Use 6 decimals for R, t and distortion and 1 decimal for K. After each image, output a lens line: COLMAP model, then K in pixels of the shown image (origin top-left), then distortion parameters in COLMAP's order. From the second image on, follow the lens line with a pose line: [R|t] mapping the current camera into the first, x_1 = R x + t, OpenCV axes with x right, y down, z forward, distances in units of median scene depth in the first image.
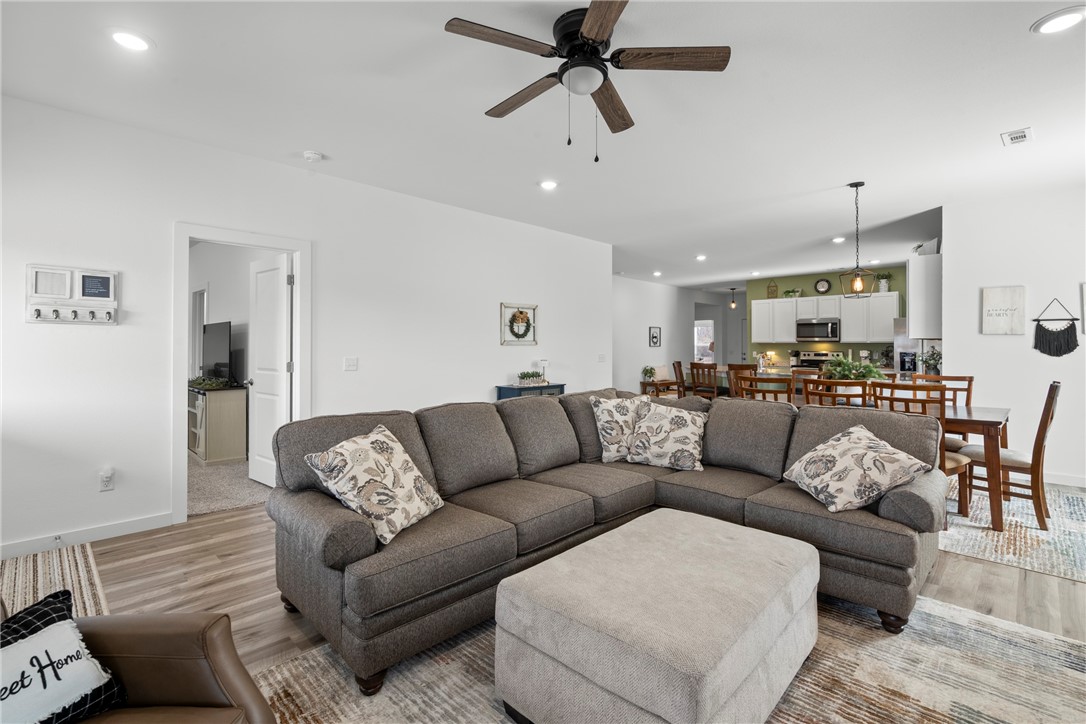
lens RADIAL K [[494.1, 0, 542.3], [0, 494.1, 341.8], [0, 0, 1]] dist [-0.000020, 0.000001]
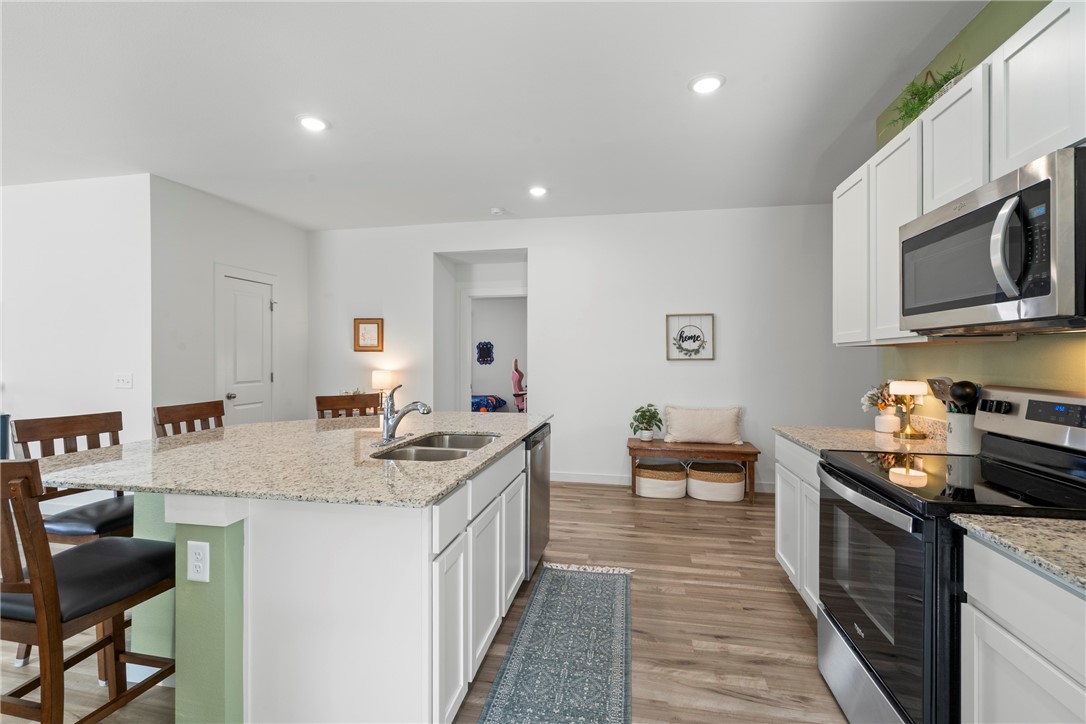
lens RADIAL K [[500.3, 0, 538.8], [0, 500.3, 356.7], [0, 0, 1]] dist [-0.005894, -0.000179]
pose [[0.541955, -0.007192, -0.840377, 0.607222], [0.009010, 0.999956, -0.002747, 0.007767], [0.840359, -0.006082, 0.541996, 0.775334]]
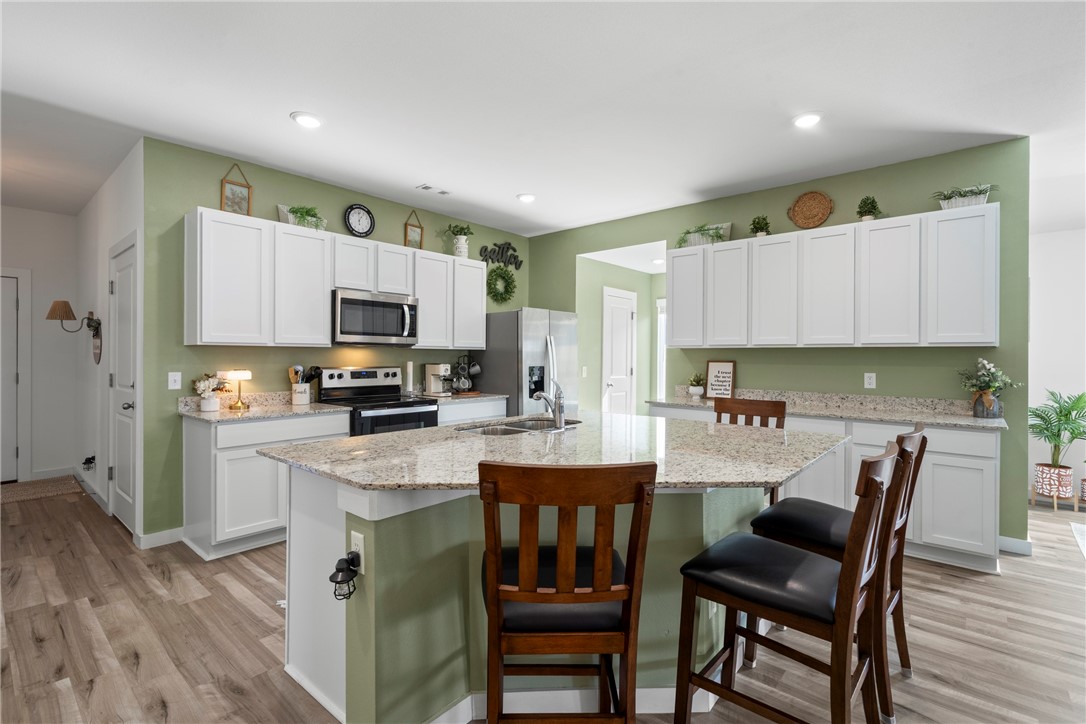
lens RADIAL K [[500.3, 0, 538.8], [0, 500.3, 356.7], [0, 0, 1]] dist [-0.005894, -0.000179]
pose [[-0.057433, -0.007635, 0.998320, 0.109570], [-0.013249, 0.999889, 0.006885, 0.005053], [-0.998261, -0.012831, -0.057527, 0.868986]]
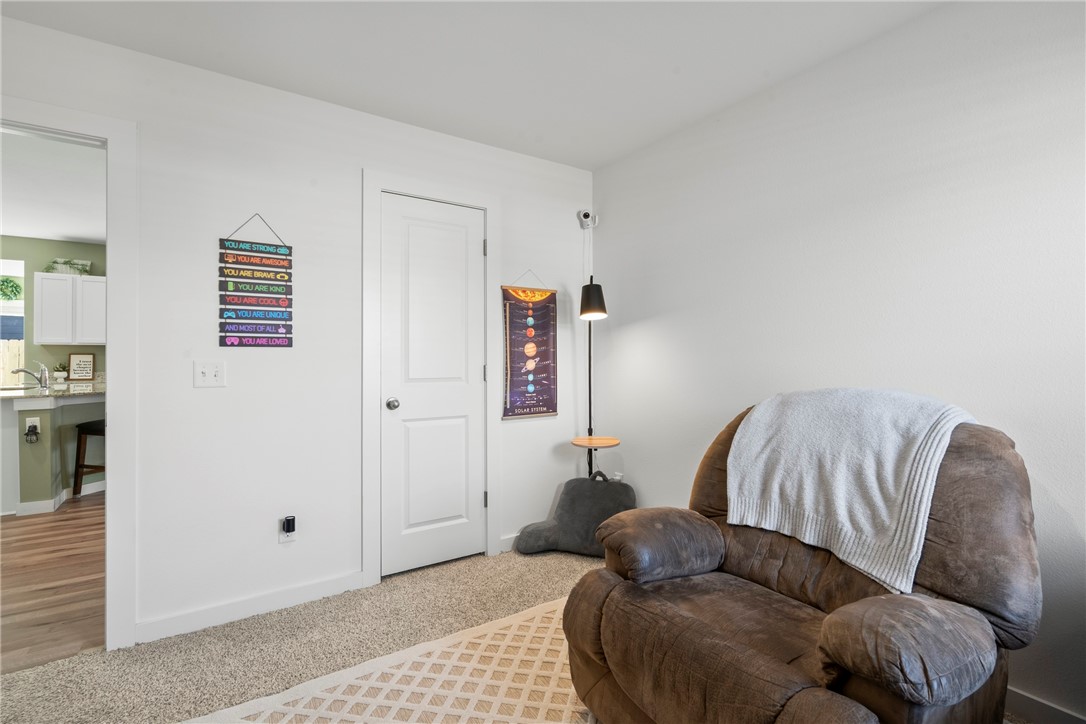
lens RADIAL K [[494.5, 0, 540.1], [0, 494.5, 356.6], [0, 0, 1]] dist [-0.004245, -0.000034]
pose [[-0.978847, -0.002893, 0.204574, -0.187472], [-0.004482, 0.999963, -0.007305, 0.016143], [-0.204545, -0.008067, -0.978824, 1.205748]]
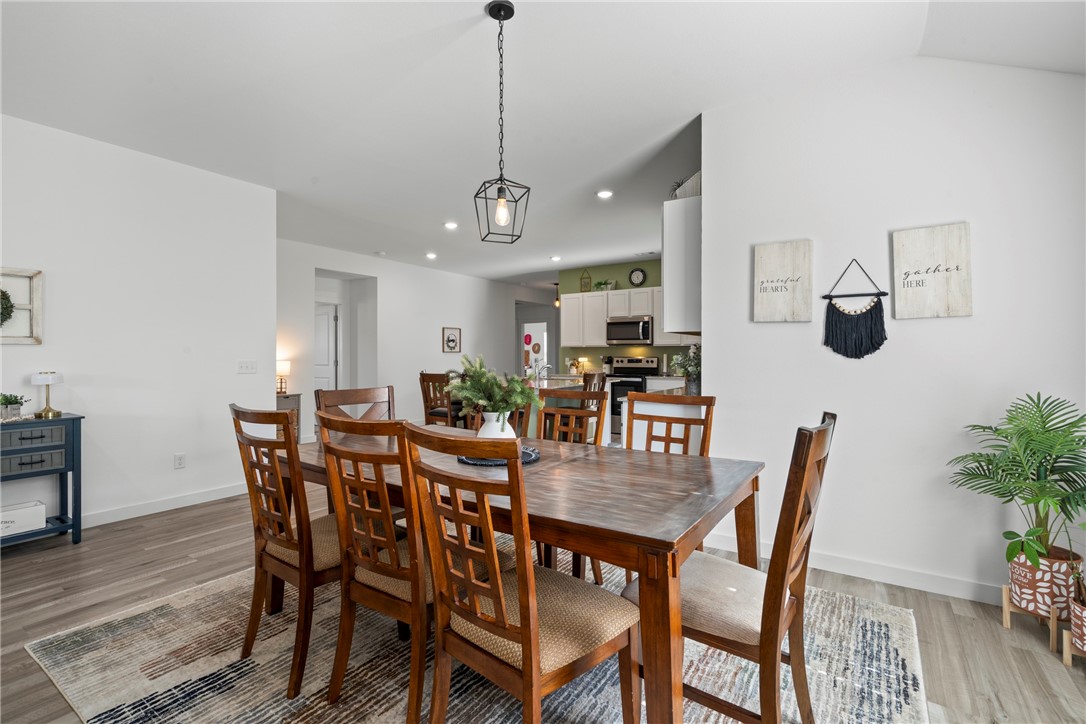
lens RADIAL K [[494.5, 0, 540.1], [0, 494.5, 356.6], [0, 0, 1]] dist [-0.004245, -0.000034]
pose [[0.983119, -0.005646, 0.182878, 0.261090], [0.003649, 0.999930, 0.011255, 0.009202], [-0.182928, -0.010398, 0.983071, 0.227445]]
